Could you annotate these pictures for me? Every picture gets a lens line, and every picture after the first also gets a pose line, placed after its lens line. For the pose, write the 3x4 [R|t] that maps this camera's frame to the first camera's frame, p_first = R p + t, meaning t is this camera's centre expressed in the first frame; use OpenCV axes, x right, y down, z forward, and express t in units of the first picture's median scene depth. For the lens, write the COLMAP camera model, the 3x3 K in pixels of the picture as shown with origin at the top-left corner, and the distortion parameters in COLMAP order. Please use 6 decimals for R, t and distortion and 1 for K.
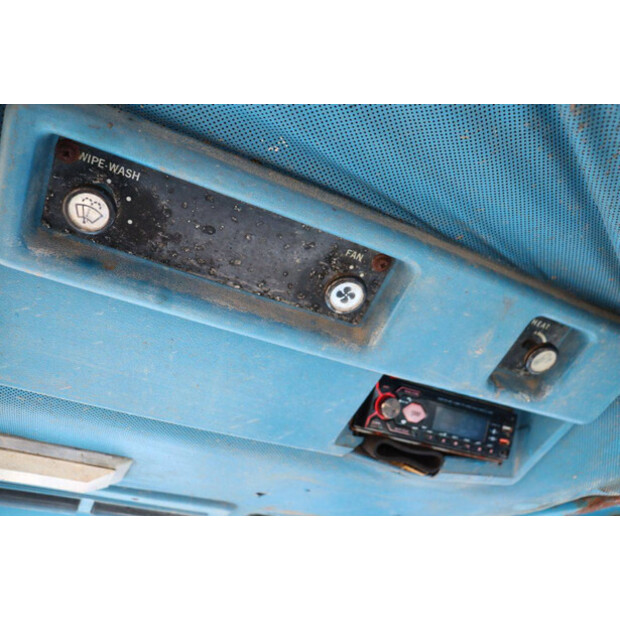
lens RADIAL K [[502.2, 0, 310.5], [0, 502.2, 309.3], [0, 0, 1]] dist [-0.170854, 0.133726]
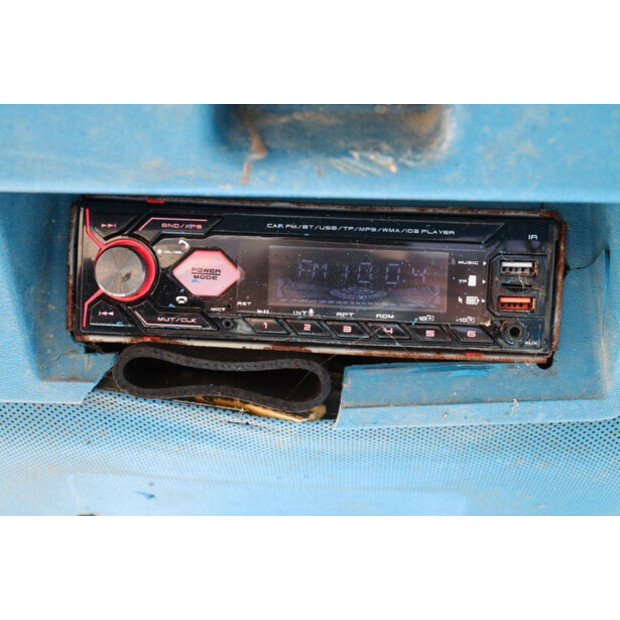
lens RADIAL K [[990.1, 0, 310.0], [0, 990.1, 310.4], [0, 0, 1]] dist [0.061478, 0.000000]
pose [[0.887818, -0.205322, -0.411851, 0.598786], [0.251969, 0.965766, 0.061698, 0.203424], [0.385084, -0.158551, 0.909160, 0.273168]]
